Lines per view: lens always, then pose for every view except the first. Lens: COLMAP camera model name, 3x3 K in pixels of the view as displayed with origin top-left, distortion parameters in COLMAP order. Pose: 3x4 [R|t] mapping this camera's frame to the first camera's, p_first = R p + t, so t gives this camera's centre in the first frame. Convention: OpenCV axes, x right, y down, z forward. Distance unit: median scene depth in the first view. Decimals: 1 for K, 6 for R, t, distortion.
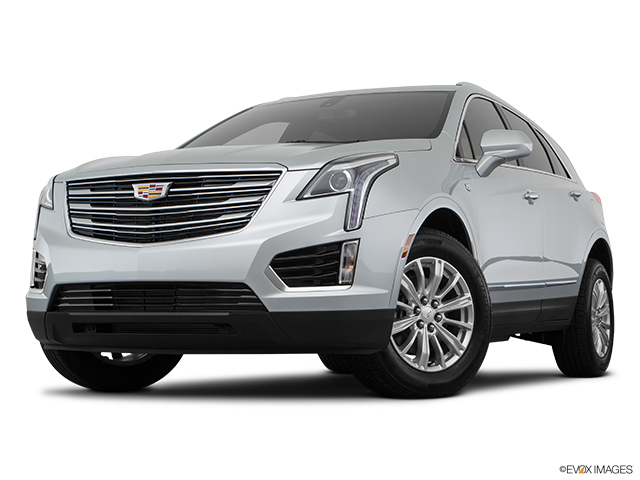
lens RADIAL K [[1252.2, 0, 320.0], [0, 1252.2, 240.0], [0, 0, 1]] dist [0.040387, 0.073183]
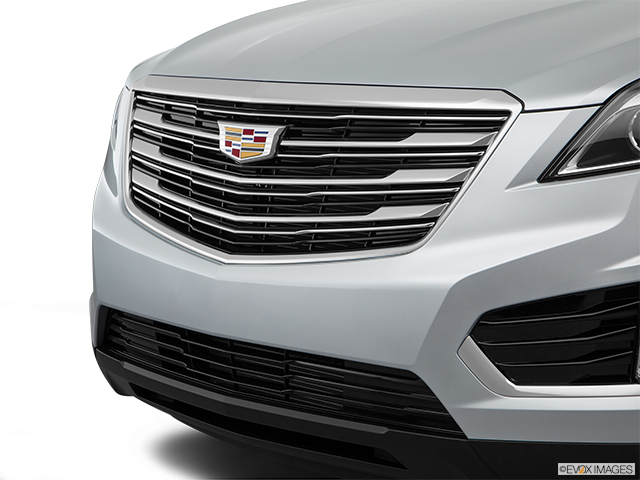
lens RADIAL K [[1565.1, 0, 320.0], [0, 1565.1, 240.0], [0, 0, 1]] dist [0.096508, 0.445617]
pose [[0.939915, 0.041862, -0.338832, 0.090619], [0.028265, 0.979506, 0.199424, -0.117417], [0.340236, -0.197019, 0.919469, 0.451606]]
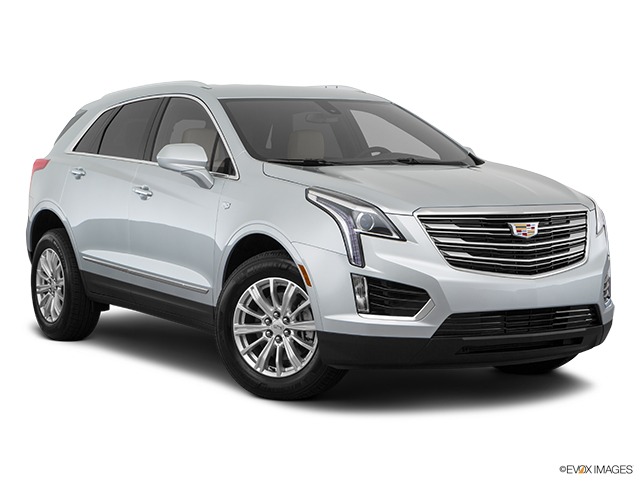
lens RADIAL K [[1386.0, 0, 320.0], [0, 1386.0, 240.0], [0, 0, 1]] dist [0.077986, -0.011870]
pose [[0.548446, -0.049738, 0.834706, -1.302567], [-0.047187, 0.994798, 0.090282, -0.135032], [-0.834854, -0.088902, 0.543246, 0.446143]]
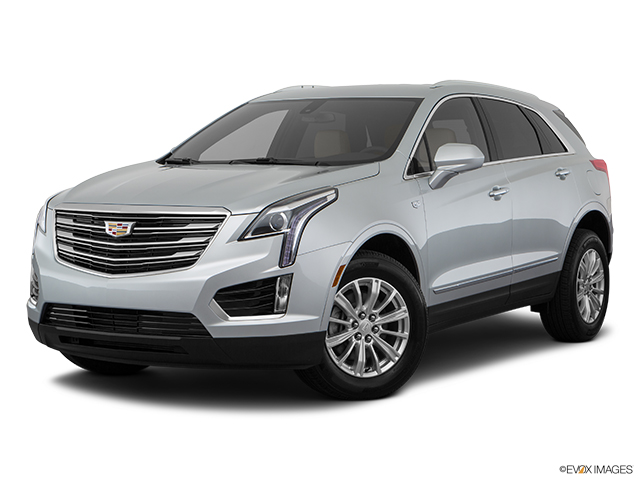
lens RADIAL K [[1364.3, 0, 320.0], [0, 1364.3, 240.0], [0, 0, 1]] dist [0.052907, 0.276413]
pose [[0.994716, 0.007115, -0.102422, 0.180056], [0.004783, 0.993301, 0.115458, -0.172001], [0.102557, -0.115337, 0.988018, -0.240148]]
